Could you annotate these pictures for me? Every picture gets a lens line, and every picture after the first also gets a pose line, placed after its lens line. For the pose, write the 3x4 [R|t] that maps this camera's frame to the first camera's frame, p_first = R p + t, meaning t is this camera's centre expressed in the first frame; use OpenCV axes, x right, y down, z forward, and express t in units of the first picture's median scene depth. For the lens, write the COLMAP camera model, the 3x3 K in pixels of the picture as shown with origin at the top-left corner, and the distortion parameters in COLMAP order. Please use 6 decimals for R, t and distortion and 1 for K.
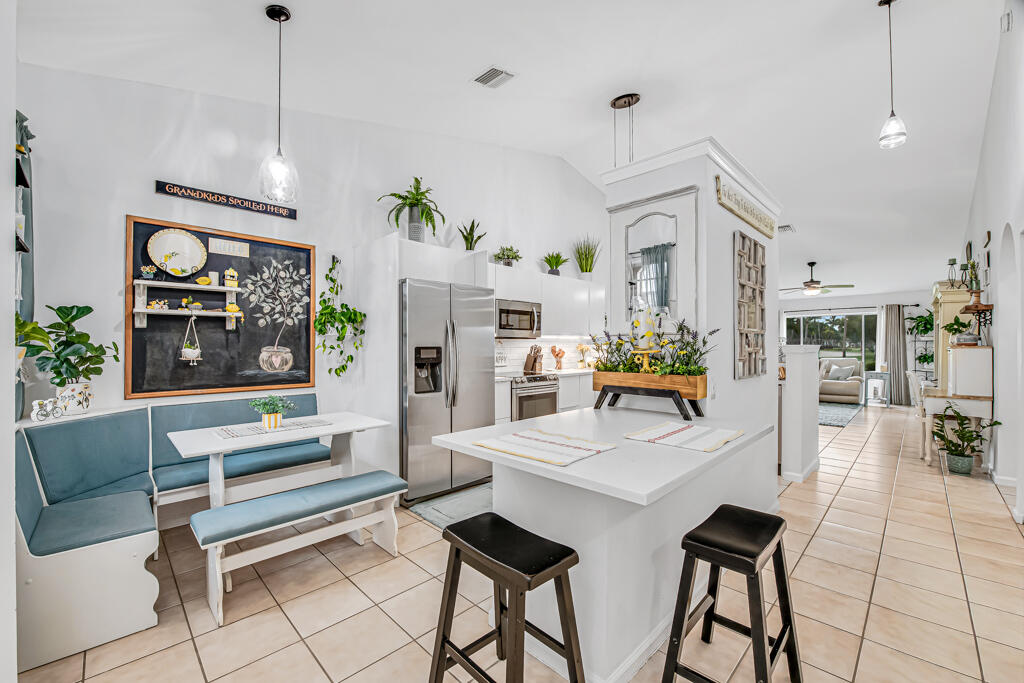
lens RADIAL K [[409.1, 0, 500.7], [0, 409.1, 337.0], [0, 0, 1]] dist [-0.018682, -0.000419]
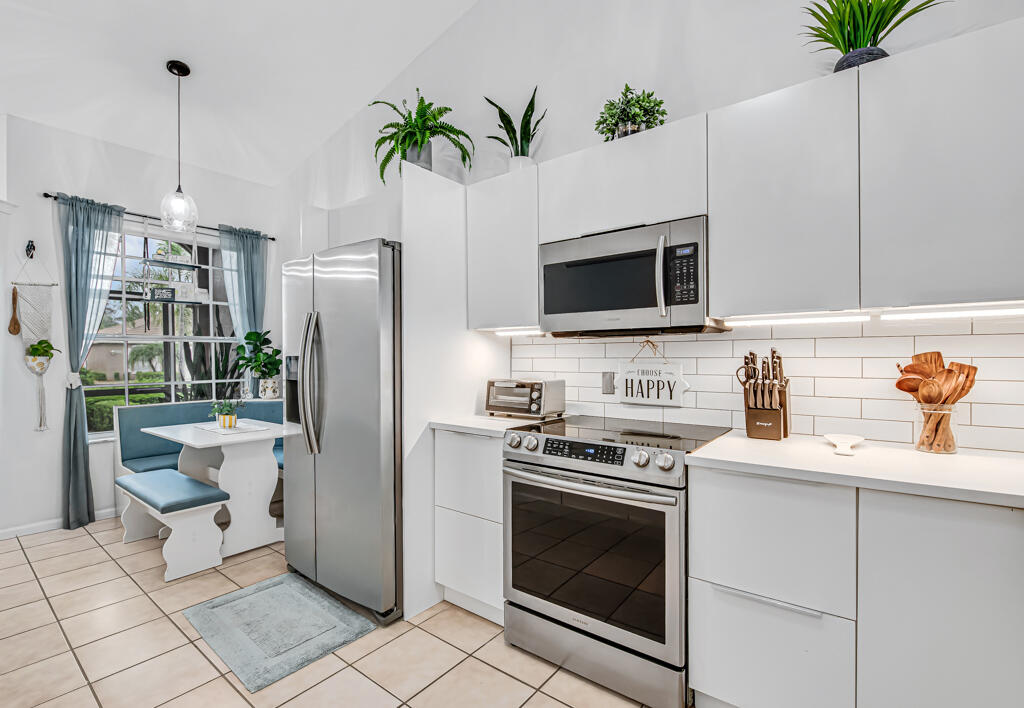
lens RADIAL K [[471.2, 0, 513.5], [0, 471.2, 363.8], [0, 0, 1]] dist [-0.009923, -0.001535]
pose [[0.150191, 0.015575, -0.988534, 0.609347], [0.022582, 0.999561, 0.019180, 0.028255], [0.988399, -0.025204, 0.149773, 1.152621]]
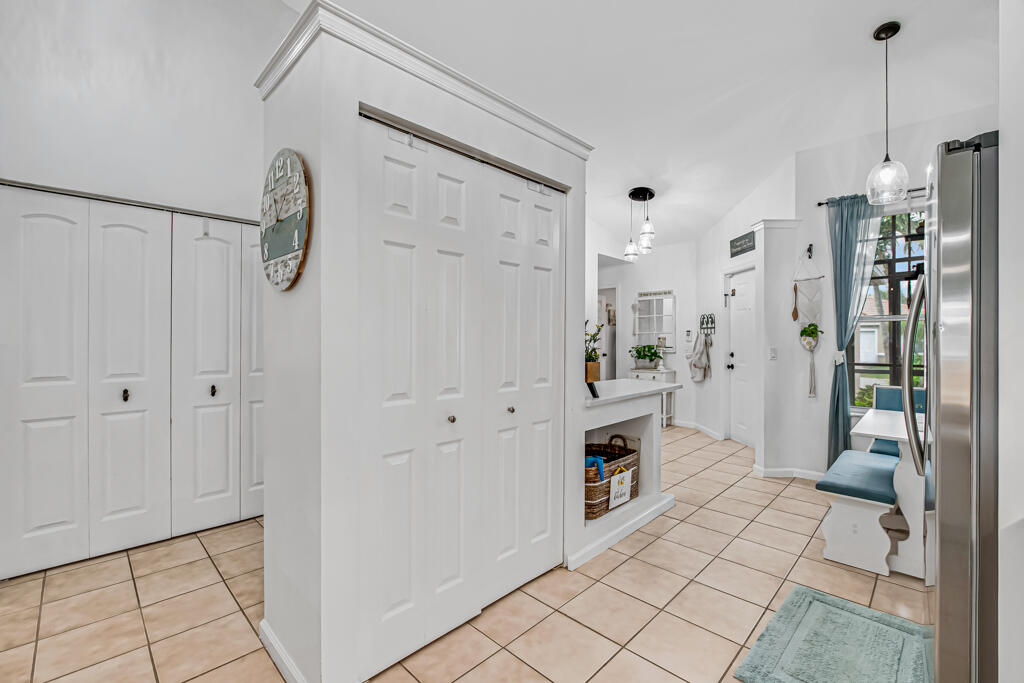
lens RADIAL K [[435.4, 0, 505.1], [0, 435.4, 337.8], [0, 0, 1]] dist [-0.001613, -0.010134]
pose [[-0.999721, -0.001692, -0.023539, 0.326035], [-0.001274, 0.999842, -0.017726, 0.032147], [0.023565, -0.017691, -0.999566, 1.409890]]
